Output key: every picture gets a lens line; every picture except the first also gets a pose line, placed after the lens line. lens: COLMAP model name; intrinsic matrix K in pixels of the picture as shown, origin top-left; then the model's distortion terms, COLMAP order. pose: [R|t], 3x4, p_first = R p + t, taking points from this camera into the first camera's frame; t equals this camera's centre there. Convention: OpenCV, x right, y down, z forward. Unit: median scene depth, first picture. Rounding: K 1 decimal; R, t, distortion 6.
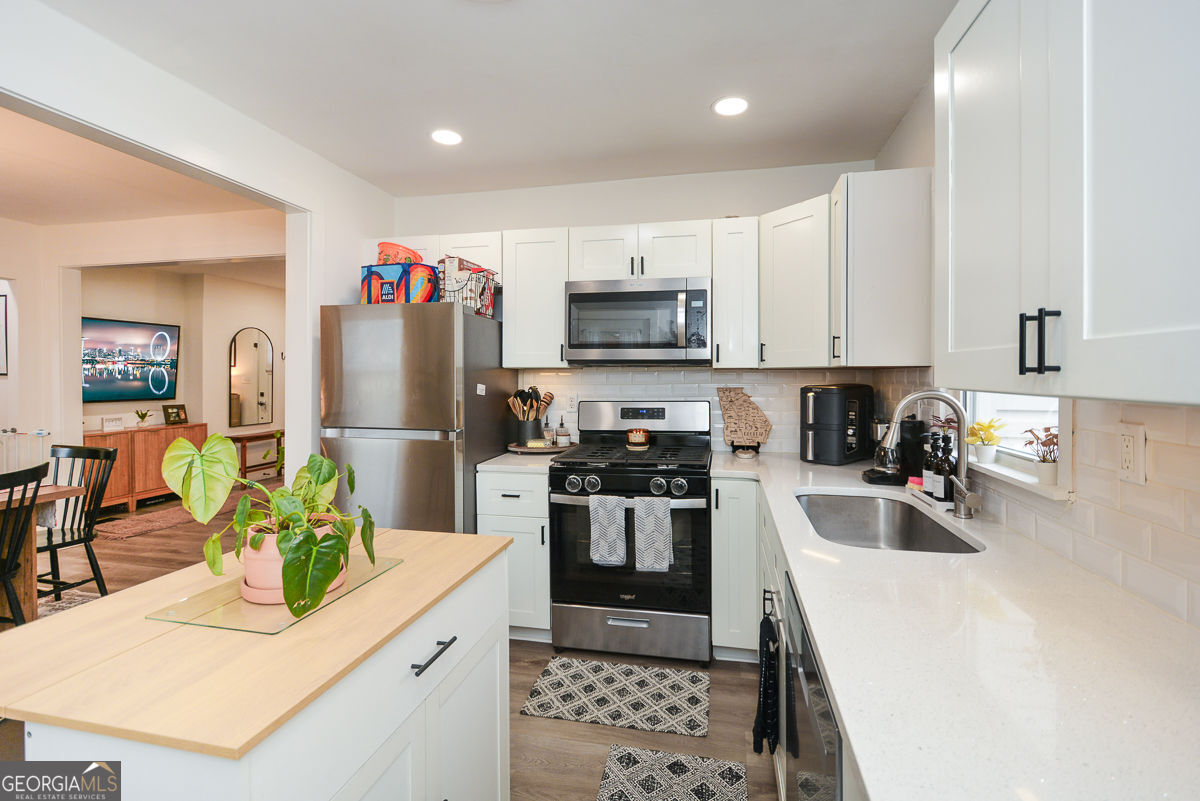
lens RADIAL K [[541.6, 0, 607.6], [0, 541.6, 381.6], [0, 0, 1]] dist [0.001702, -0.000098]
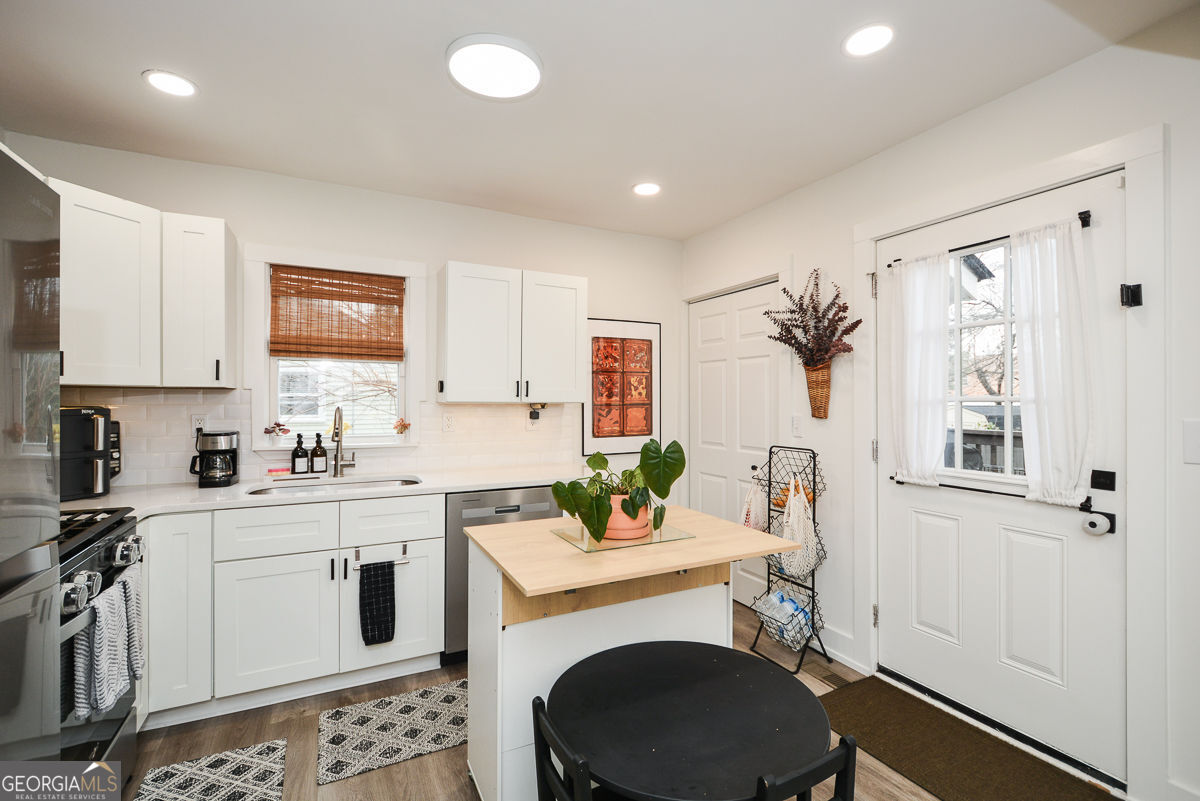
lens RADIAL K [[541.6, 0, 605.0], [0, 541.6, 398.3], [0, 0, 1]] dist [0.001702, -0.000098]
pose [[-0.639381, -0.003965, 0.768880, -0.884990], [-0.000136, 0.999987, 0.005044, -0.011856], [-0.768890, 0.003121, -0.639374, 1.032110]]
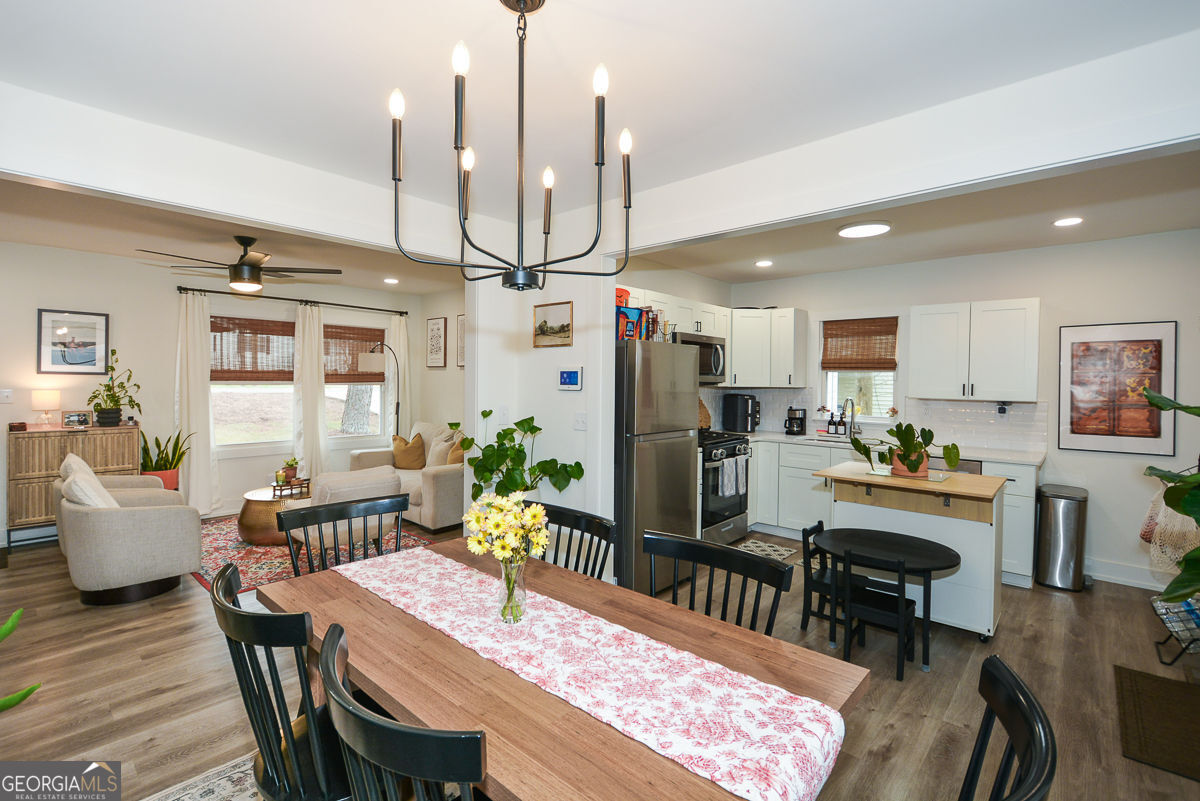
lens RADIAL K [[541.6, 0, 602.8], [0, 541.6, 388.1], [0, 0, 1]] dist [0.001702, -0.000098]
pose [[0.488892, -0.009919, 0.872288, -1.911207], [-0.005041, 0.999887, 0.014195, -0.052495], [-0.872330, -0.011337, 0.488787, 0.523843]]
